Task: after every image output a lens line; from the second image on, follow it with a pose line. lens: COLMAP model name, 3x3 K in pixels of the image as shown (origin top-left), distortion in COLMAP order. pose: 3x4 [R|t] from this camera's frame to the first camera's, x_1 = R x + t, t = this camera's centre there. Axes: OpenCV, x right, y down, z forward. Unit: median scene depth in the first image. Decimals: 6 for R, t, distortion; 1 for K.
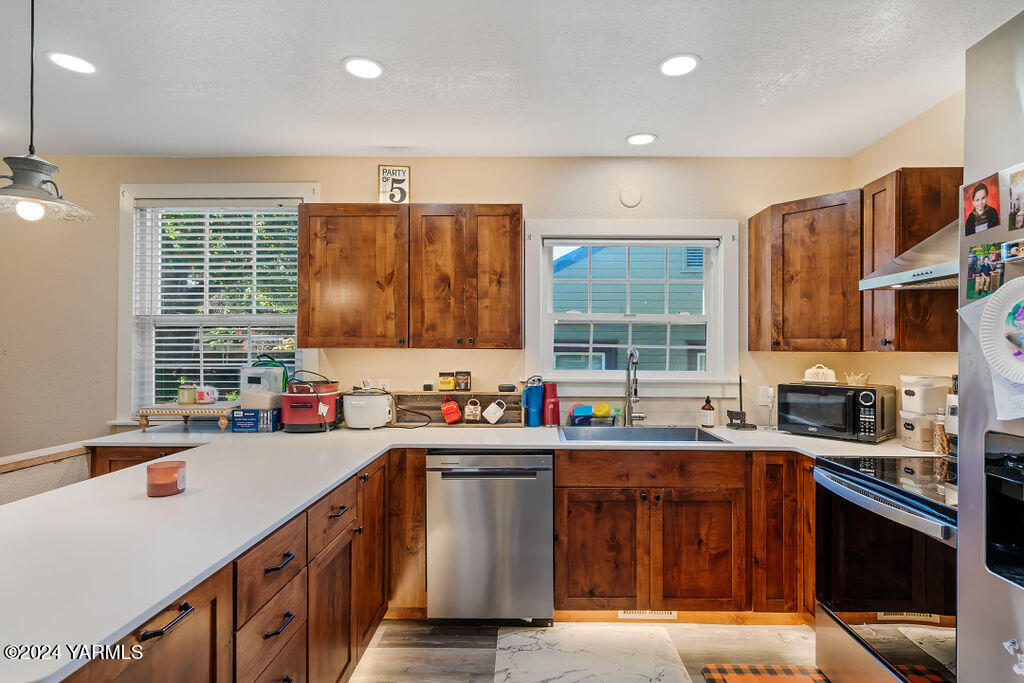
lens RADIAL K [[525.7, 0, 515.6], [0, 525.7, 345.2], [0, 0, 1]] dist [-0.010221, -0.000254]
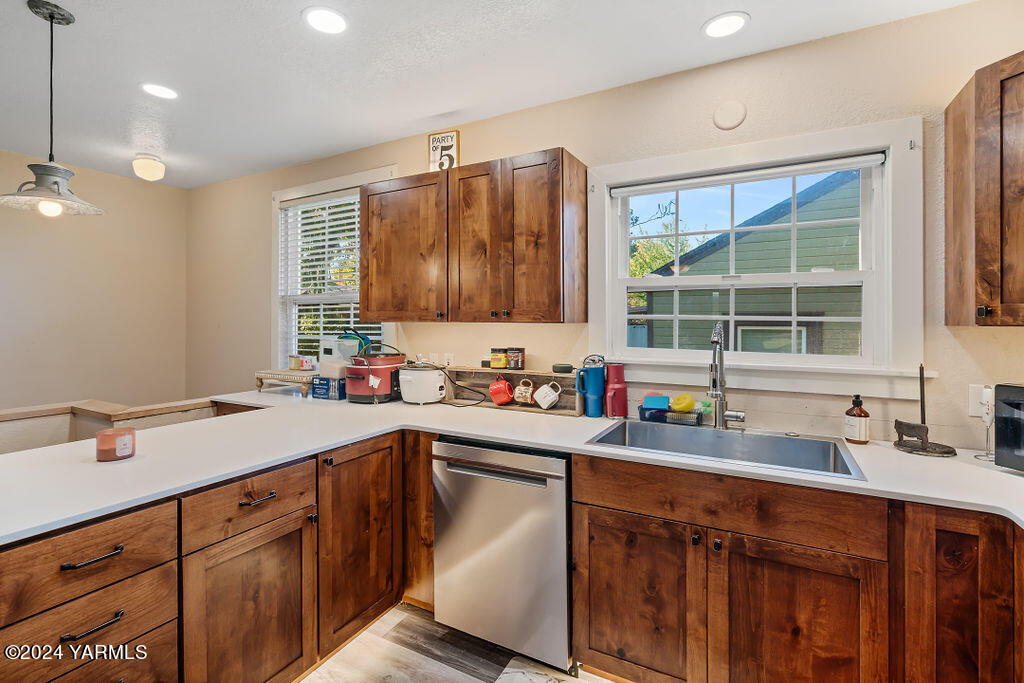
lens RADIAL K [[458.8, 0, 503.3], [0, 458.8, 321.7], [0, 0, 1]] dist [-0.009545, 0.001367]
pose [[0.879428, -0.002422, -0.476026, 0.275098], [0.004769, 0.999982, 0.003724, 0.002553], [0.476008, -0.005545, 0.879424, 0.323571]]
